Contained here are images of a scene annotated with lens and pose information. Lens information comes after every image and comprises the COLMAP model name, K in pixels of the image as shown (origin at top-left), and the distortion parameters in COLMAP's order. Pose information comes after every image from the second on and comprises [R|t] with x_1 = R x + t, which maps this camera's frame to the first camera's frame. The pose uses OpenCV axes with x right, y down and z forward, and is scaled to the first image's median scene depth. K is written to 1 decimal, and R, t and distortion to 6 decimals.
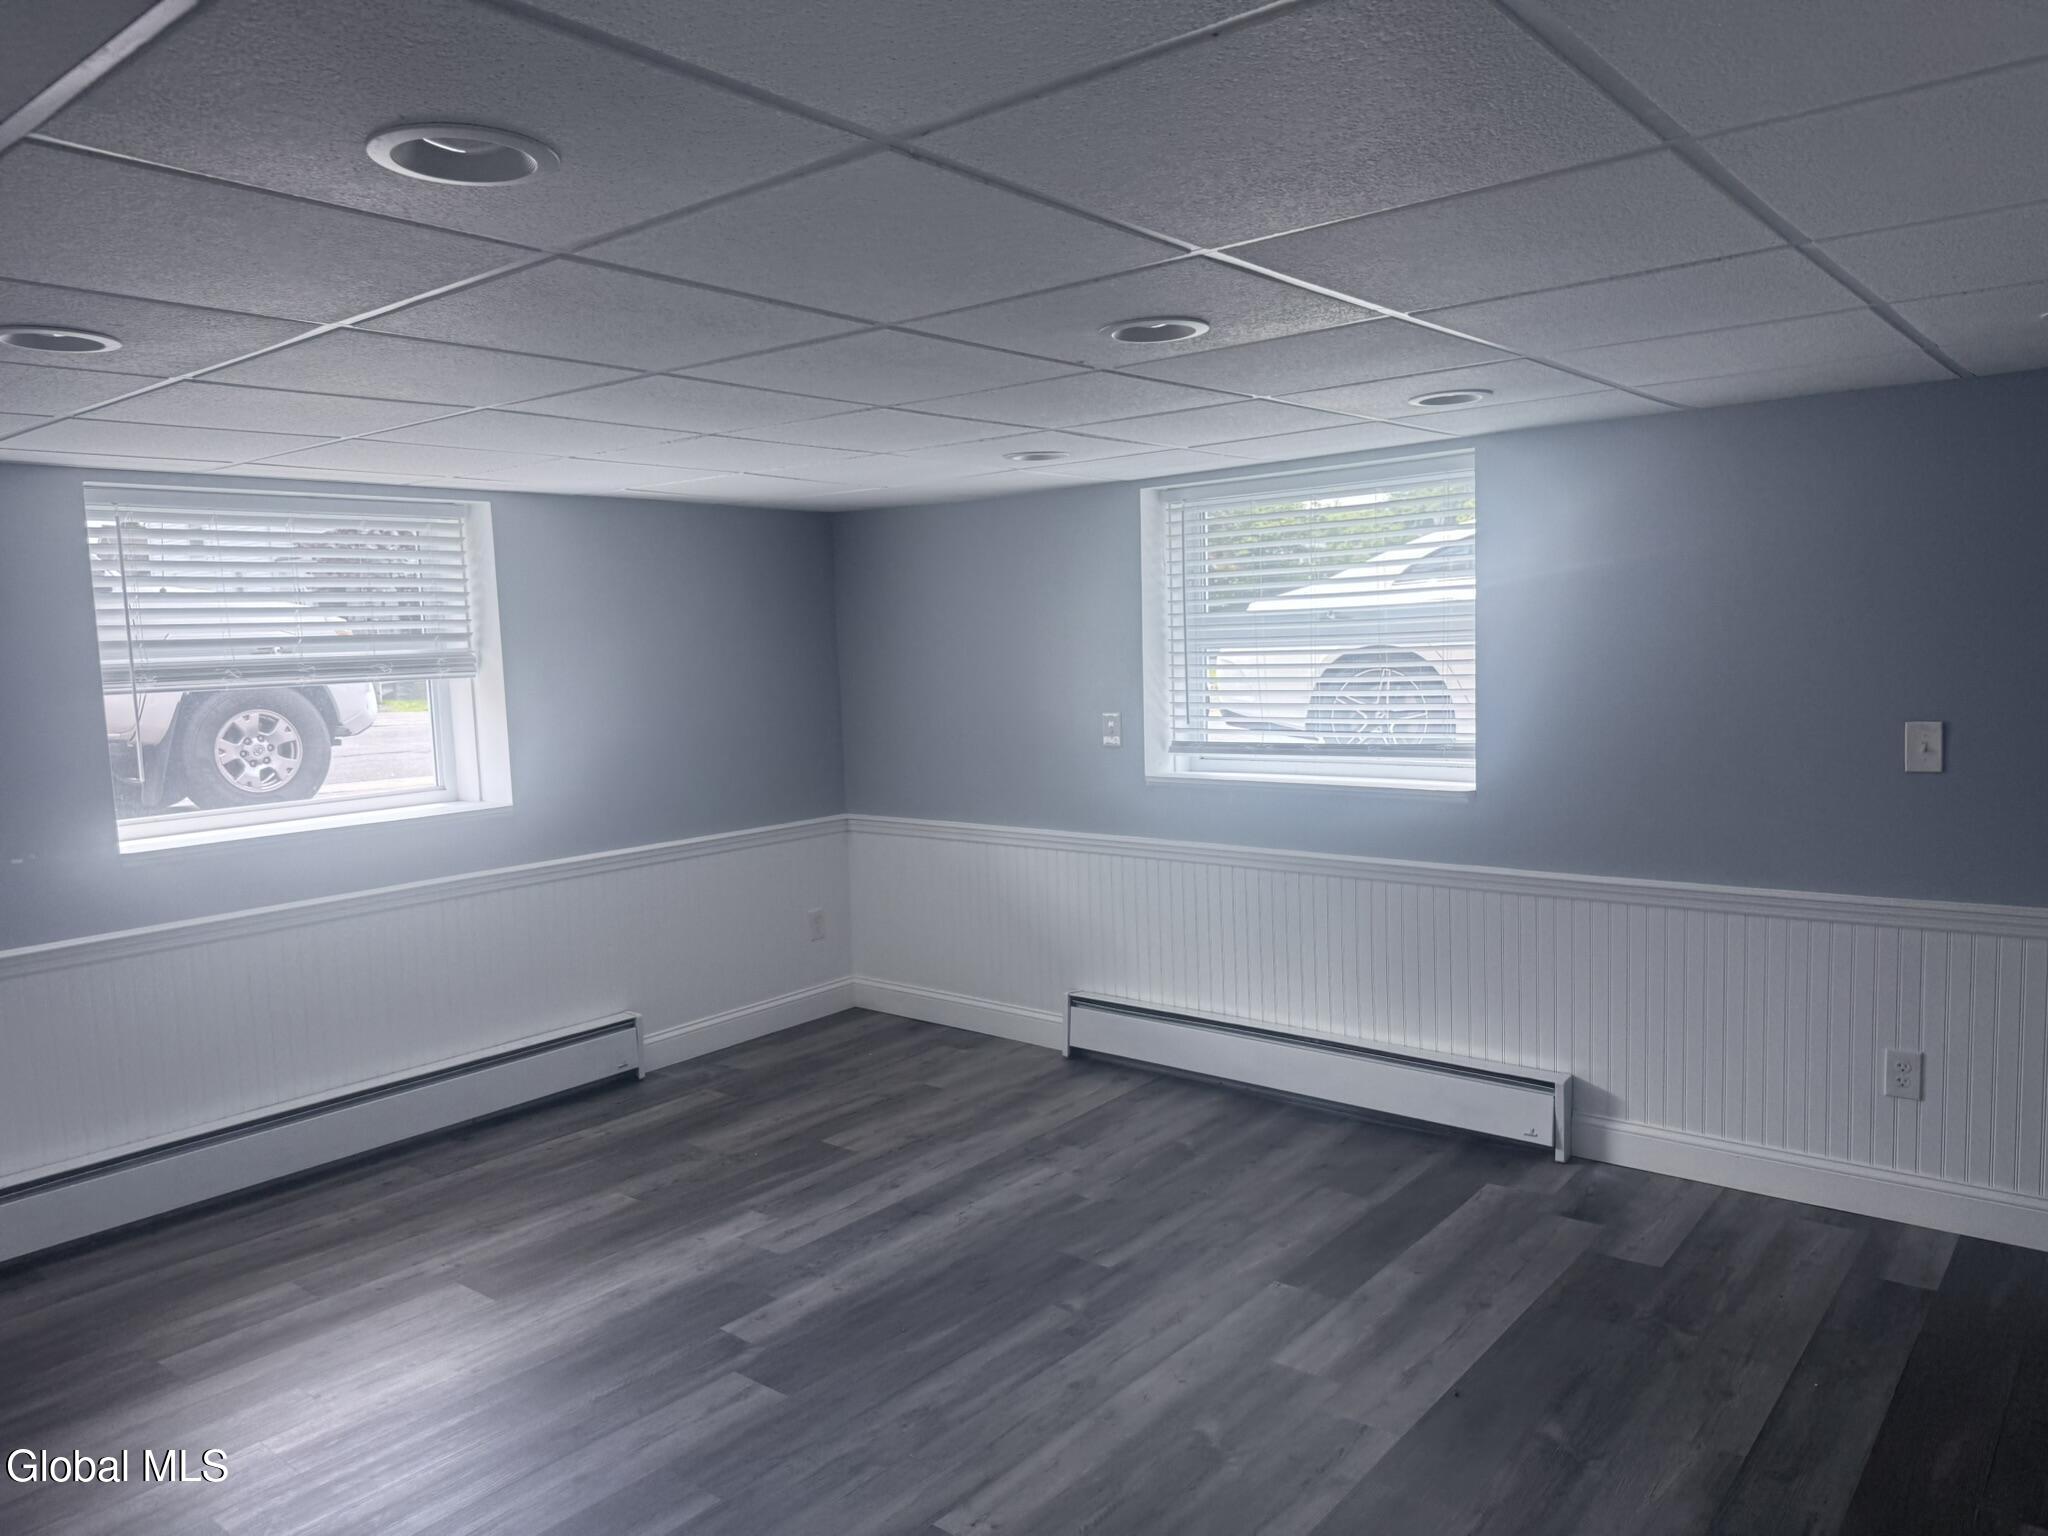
lens RADIAL K [[1453.7, 0, 1027.2], [0, 1453.7, 769.4], [0, 0, 1]] dist [0.019576, -0.023691]
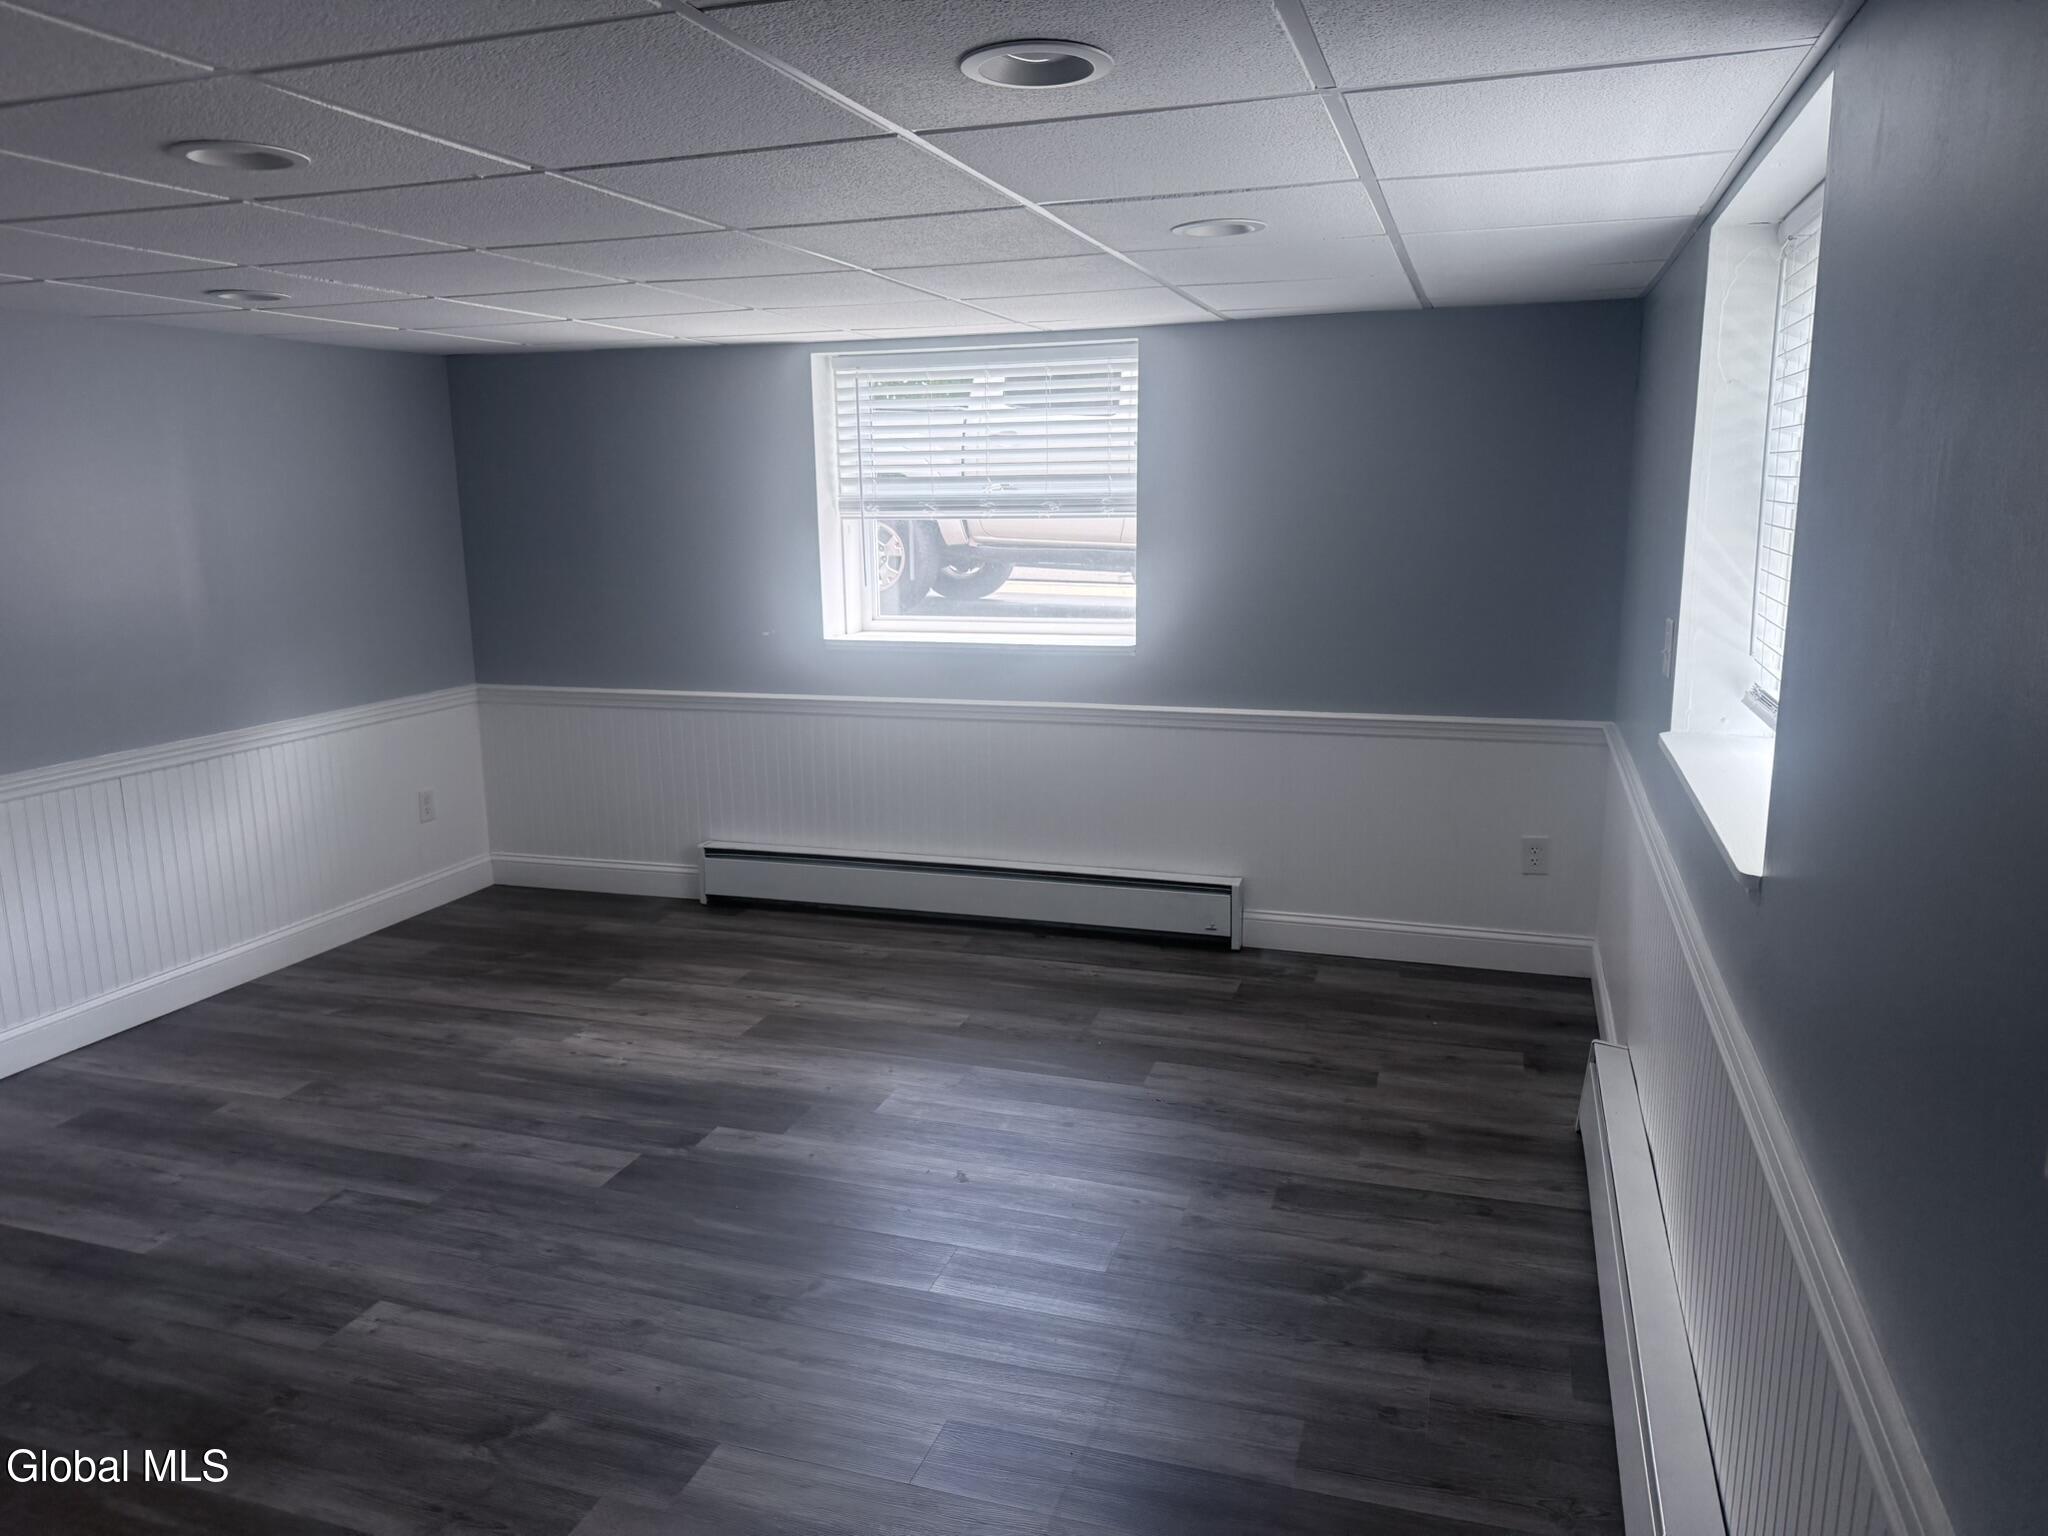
lens RADIAL K [[1453.7, 0, 1025.0], [0, 1453.7, 764.5], [0, 0, 1]] dist [0.019576, -0.023691]
pose [[0.372442, 0.221414, -0.901256, 0.606741], [-0.094692, 0.975121, 0.200429, -0.101331], [0.923212, 0.010694, 0.384142, 0.574686]]
